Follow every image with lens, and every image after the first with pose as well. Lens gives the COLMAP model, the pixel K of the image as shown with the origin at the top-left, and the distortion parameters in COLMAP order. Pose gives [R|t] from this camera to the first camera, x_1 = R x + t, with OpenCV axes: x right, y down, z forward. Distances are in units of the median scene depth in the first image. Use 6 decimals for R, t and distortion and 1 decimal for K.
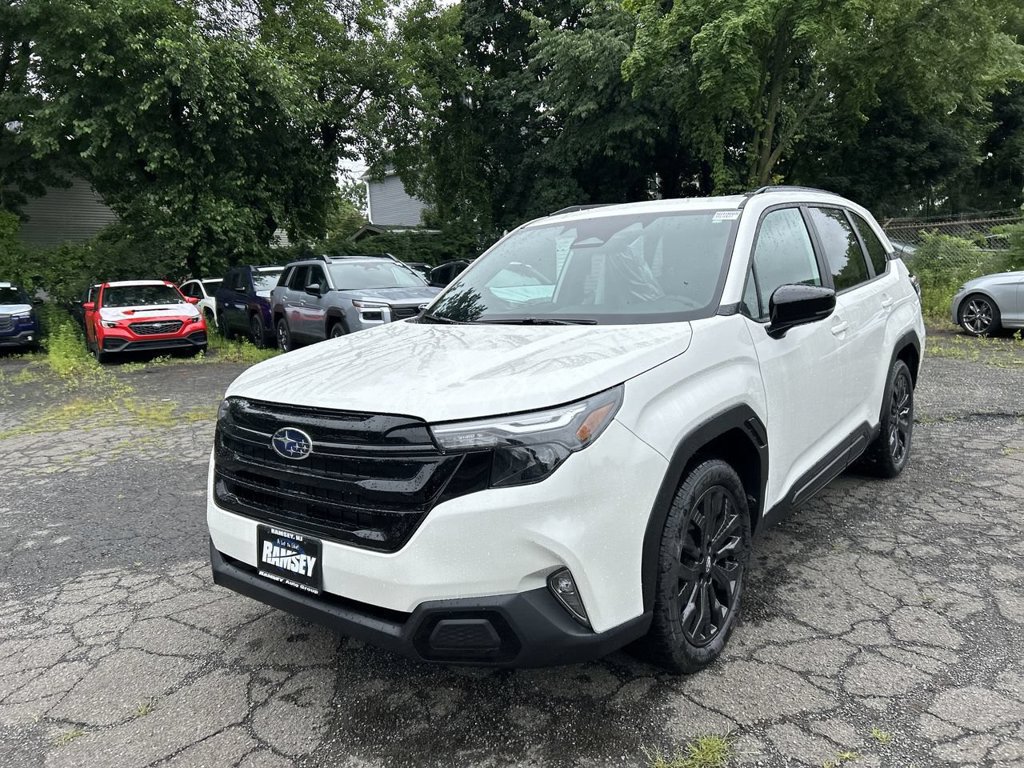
lens RADIAL K [[778.2, 0, 504.2], [0, 778.2, 369.0], [0, 0, 1]] dist [0.059667, -0.076079]
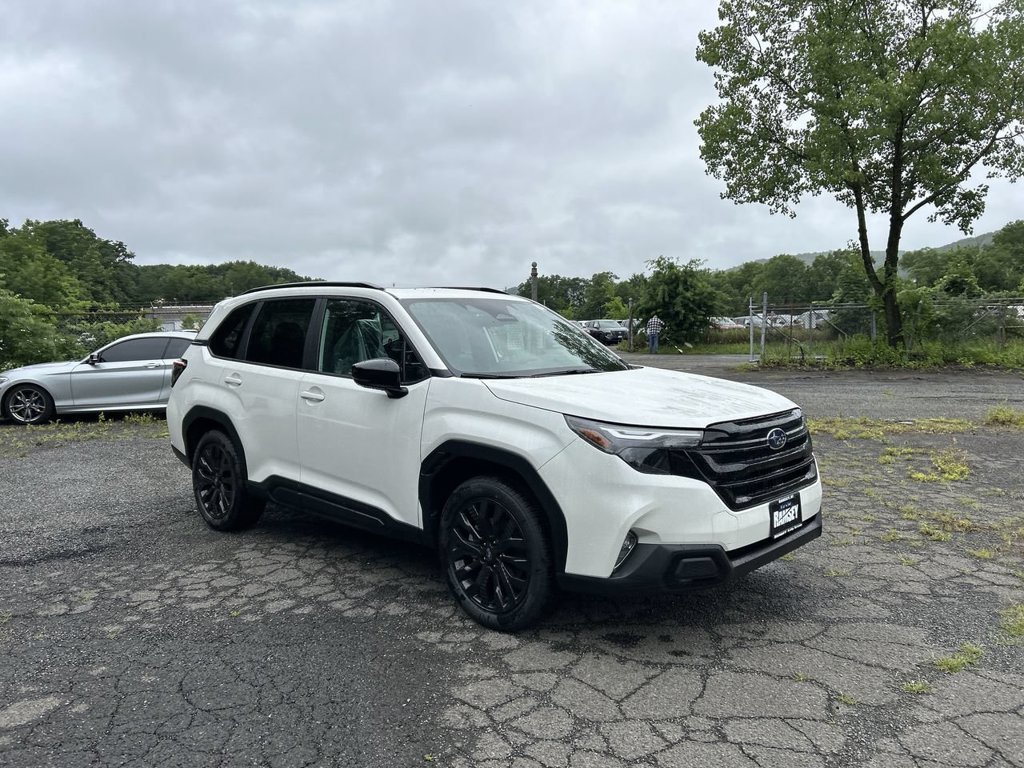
lens RADIAL K [[778.2, 0, 504.2], [0, 778.2, 369.0], [0, 0, 1]] dist [0.059667, -0.076079]
pose [[0.079794, -0.002050, 0.996809, -1.781286], [0.135686, 0.990713, -0.008824, -0.094892], [-0.987533, 0.135958, 0.079331, 1.346771]]
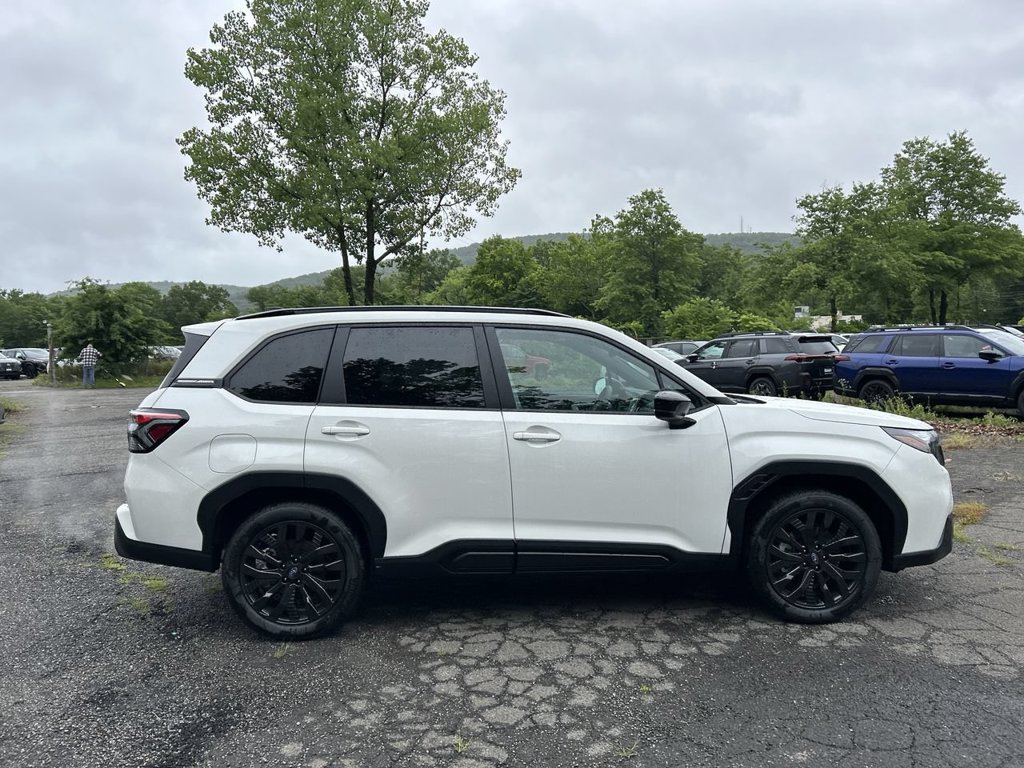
lens RADIAL K [[779.4, 0, 507.4], [0, 779.4, 360.8], [0, 0, 1]] dist [0.058977, -0.074161]
pose [[-0.667647, 0.049895, 0.742804, -1.126269], [0.143869, 0.987591, 0.062975, -0.385351], [-0.730444, 0.148912, -0.666541, 3.109258]]
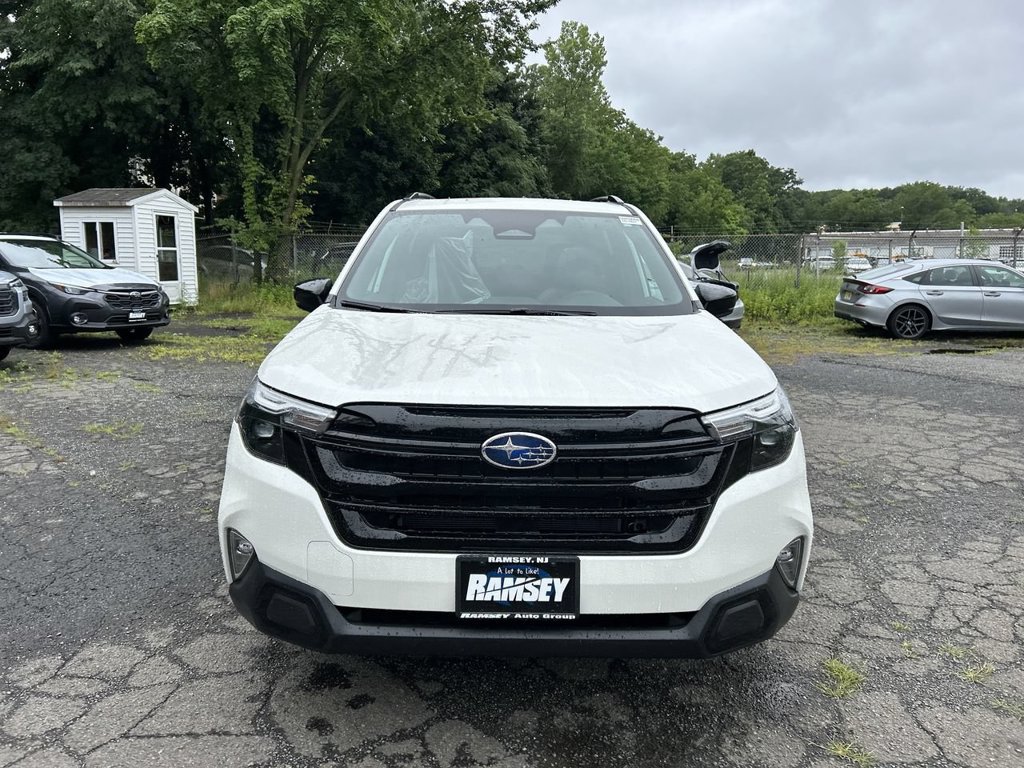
lens RADIAL K [[778.2, 0, 504.2], [0, 778.2, 369.0], [0, 0, 1]] dist [0.059667, -0.076079]
pose [[0.775608, -0.028635, 0.630565, -0.791205], [0.025738, 0.999574, 0.013733, -0.005111], [-0.630690, 0.005578, 0.776015, 0.347736]]
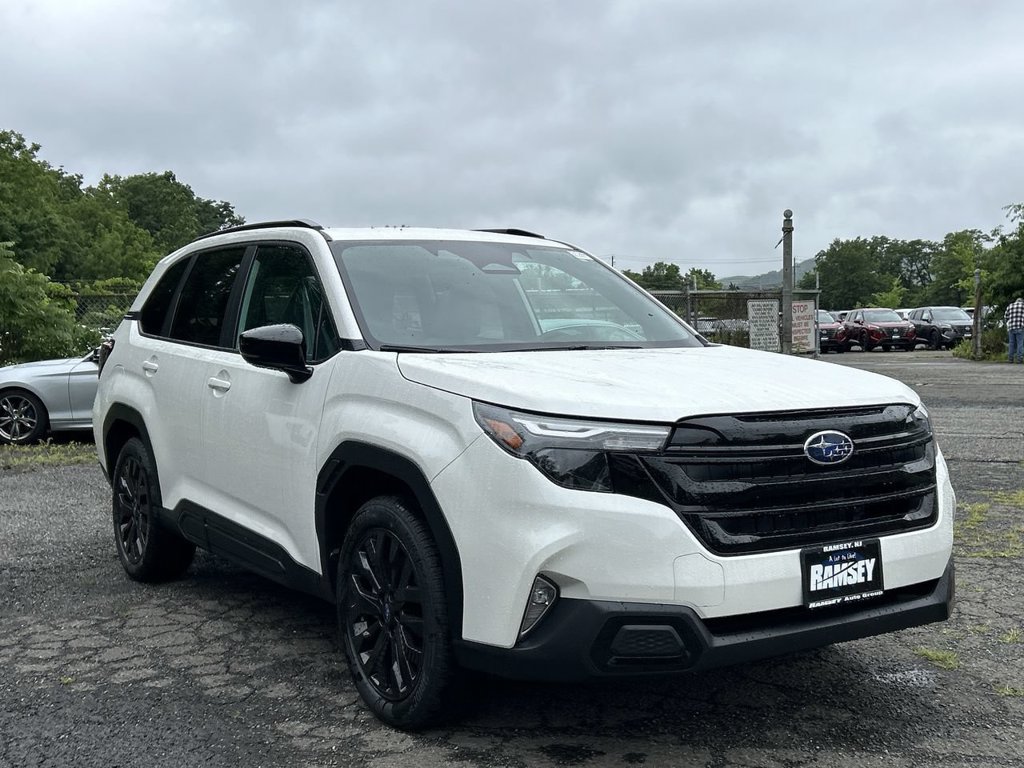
lens RADIAL K [[1218.0, 0, 490.3], [0, 1218.0, 383.2], [0, 0, 1]] dist [0.143376, -0.374476]
pose [[0.321056, 0.006112, 0.947040, -1.732051], [0.117744, 0.991963, -0.046318, 0.038673], [-0.939712, 0.126379, 0.317756, 0.881394]]
